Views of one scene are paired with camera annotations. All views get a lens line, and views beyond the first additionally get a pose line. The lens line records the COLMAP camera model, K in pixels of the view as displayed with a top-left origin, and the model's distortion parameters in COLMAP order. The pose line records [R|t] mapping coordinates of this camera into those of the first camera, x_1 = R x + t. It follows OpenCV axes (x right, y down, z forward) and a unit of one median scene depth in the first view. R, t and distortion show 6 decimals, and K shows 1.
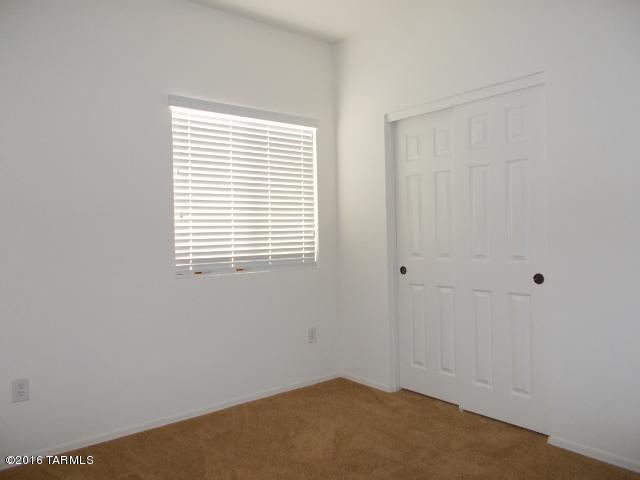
lens RADIAL K [[494.5, 0, 320.7], [0, 494.5, 239.5], [0, 0, 1]] dist [0.012032, -0.006983]
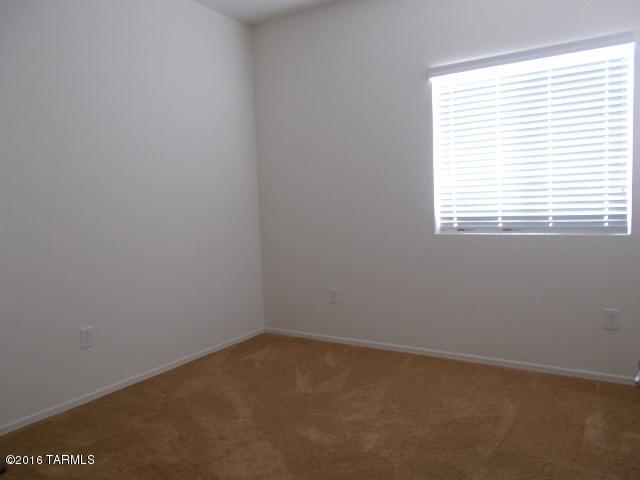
lens RADIAL K [[494.5, 0, 319.0], [0, 494.5, 237.6], [0, 0, 1]] dist [0.012032, -0.006983]
pose [[0.306107, 0.086385, -0.948070, 0.606615], [0.023301, 0.994896, 0.098175, -0.024853], [0.951712, -0.052143, 0.302532, 0.351529]]
